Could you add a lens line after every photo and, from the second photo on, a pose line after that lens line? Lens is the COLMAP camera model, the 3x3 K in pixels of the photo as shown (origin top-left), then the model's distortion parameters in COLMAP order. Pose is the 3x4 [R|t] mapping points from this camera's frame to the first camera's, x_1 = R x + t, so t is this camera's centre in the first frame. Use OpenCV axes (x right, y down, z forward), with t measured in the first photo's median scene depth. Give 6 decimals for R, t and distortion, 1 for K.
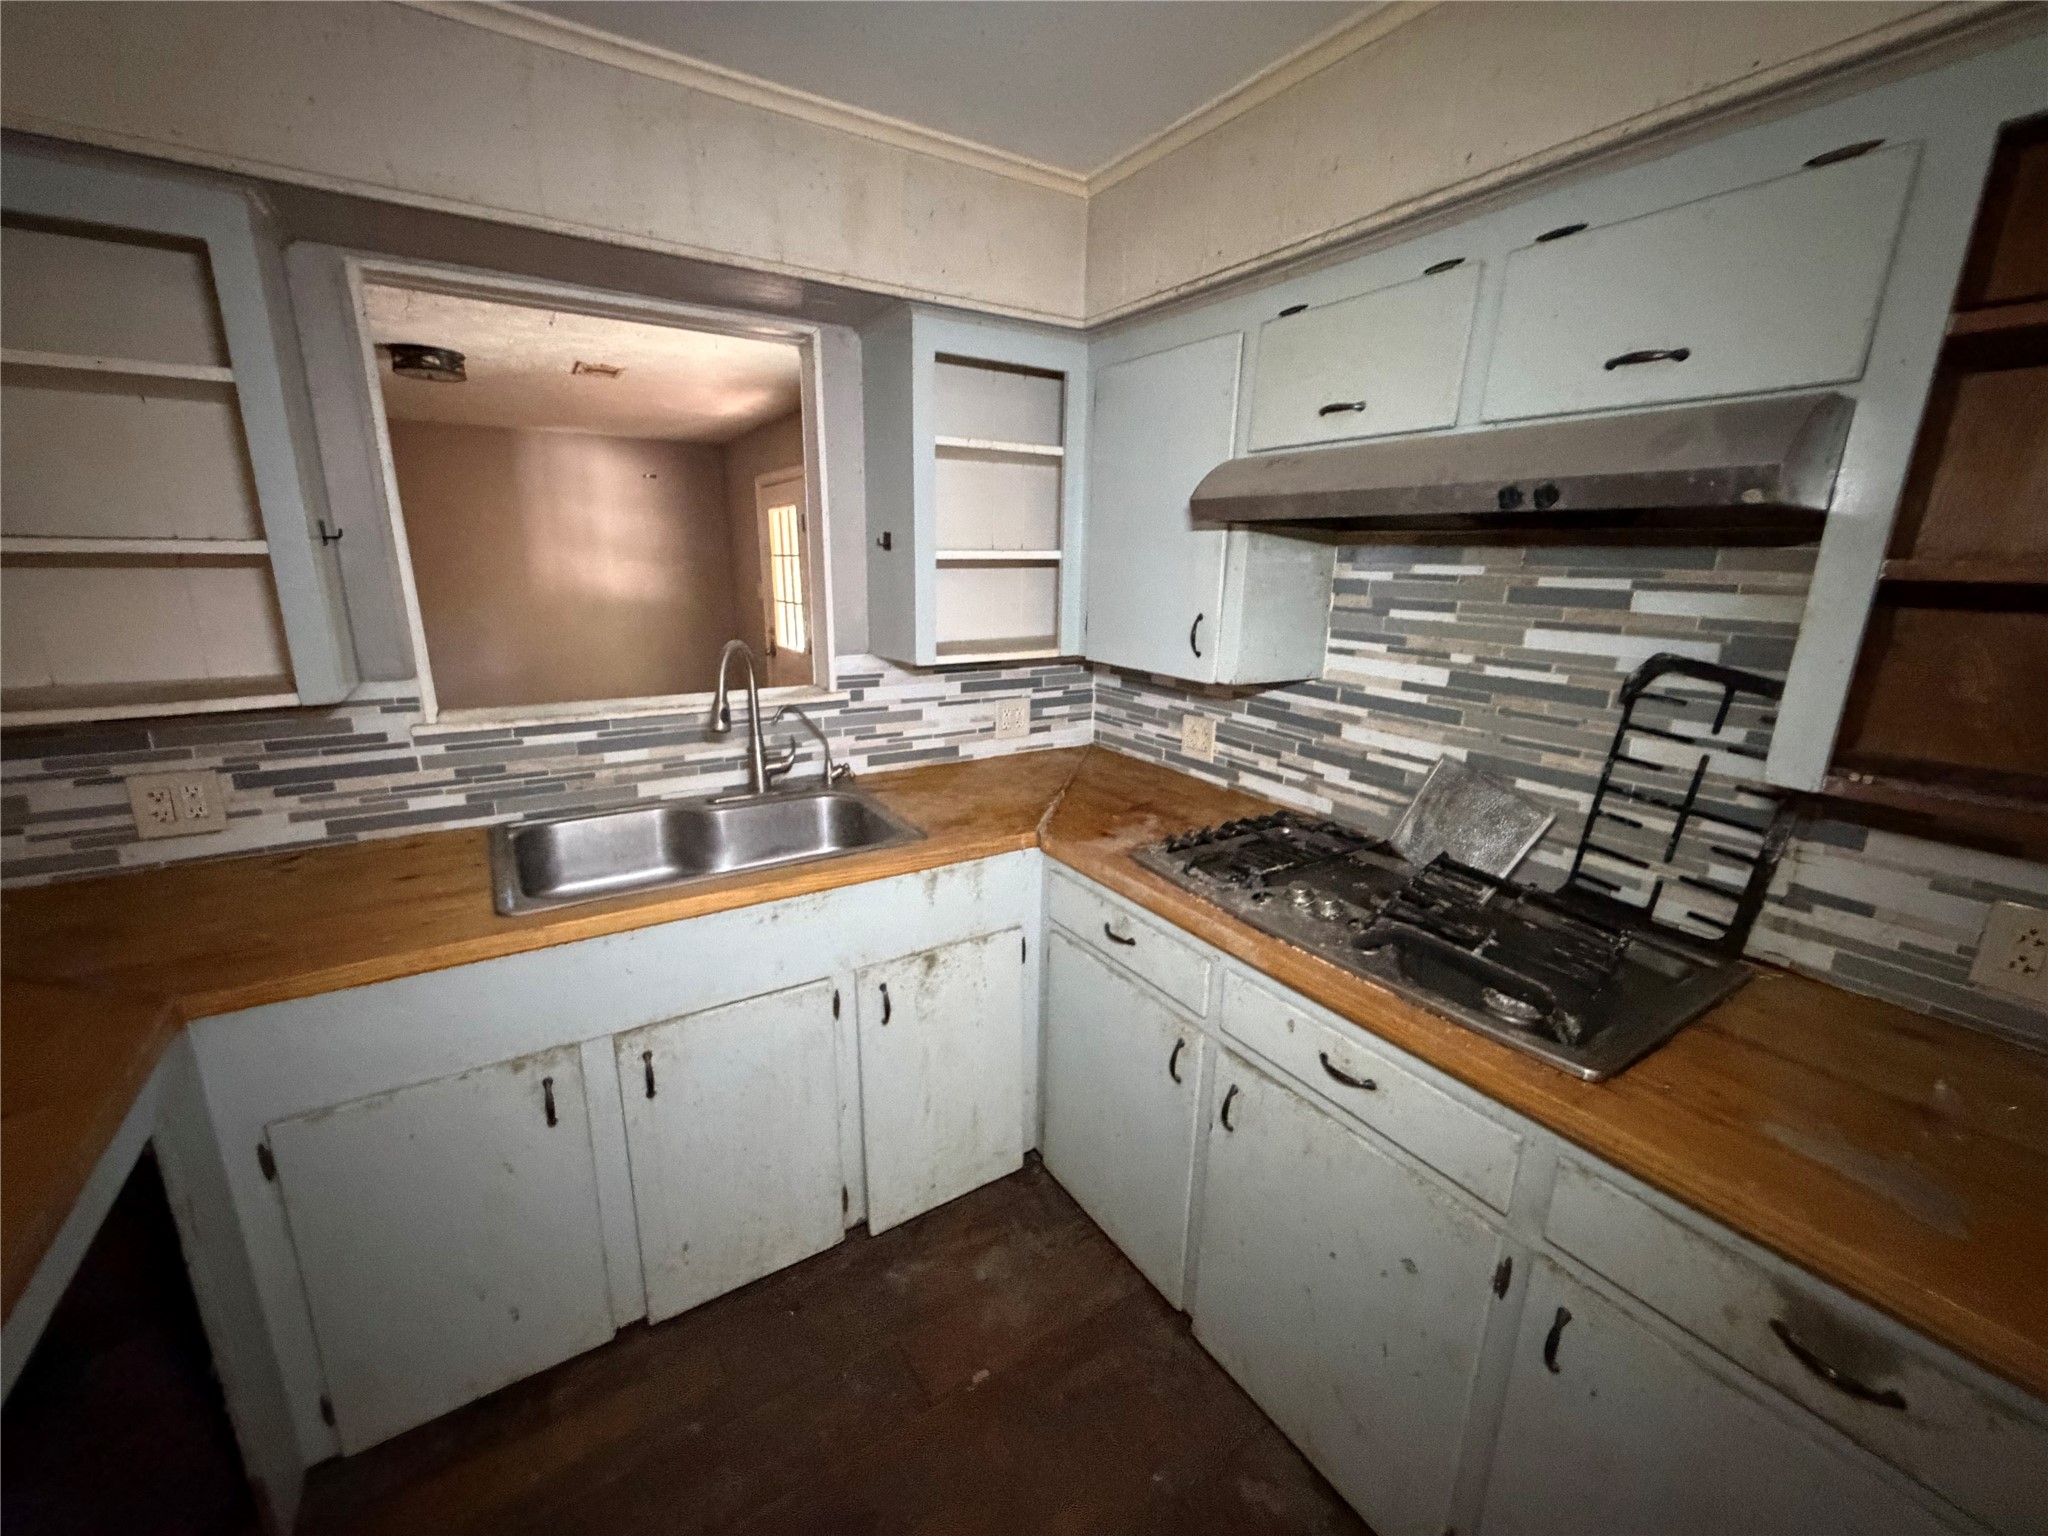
lens RADIAL K [[820.2, 0, 1011.5], [0, 820.2, 769.5], [0, 0, 1]] dist [0.000720, 0.000291]
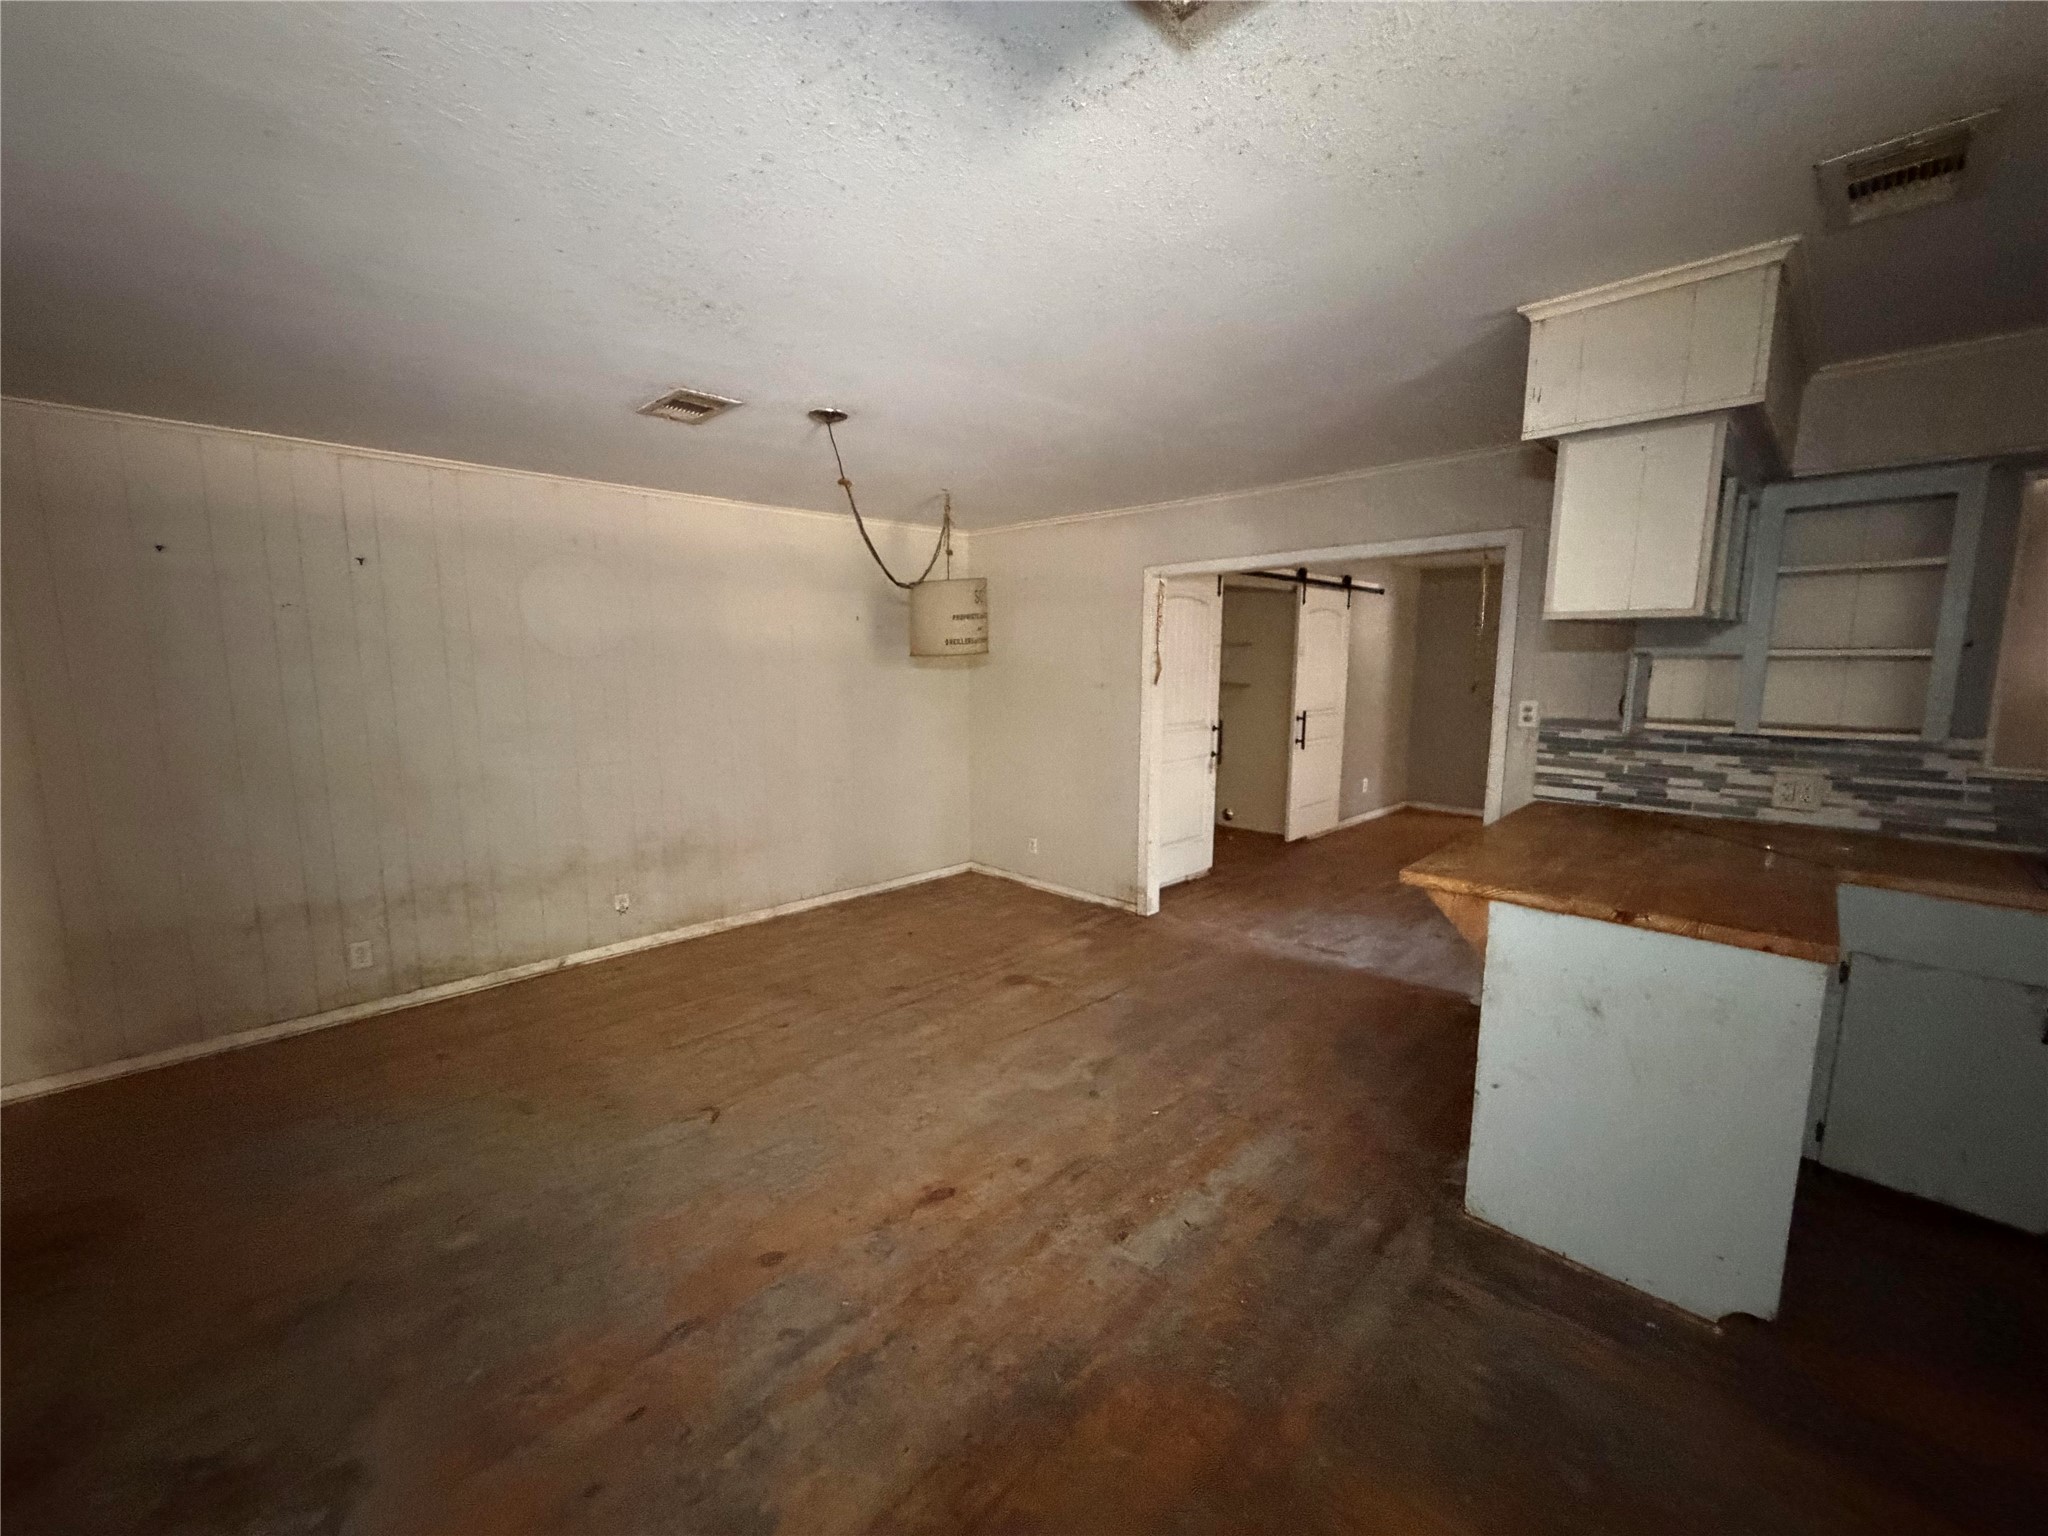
lens RADIAL K [[820.2, 0, 1025.9], [0, 820.2, 770.1], [0, 0, 1]] dist [0.000720, 0.000291]
pose [[0.238177, 0.123427, -0.963347, 0.299804], [-0.243393, 0.967826, 0.063824, 0.277390], [0.940230, 0.219271, 0.260555, -1.020897]]
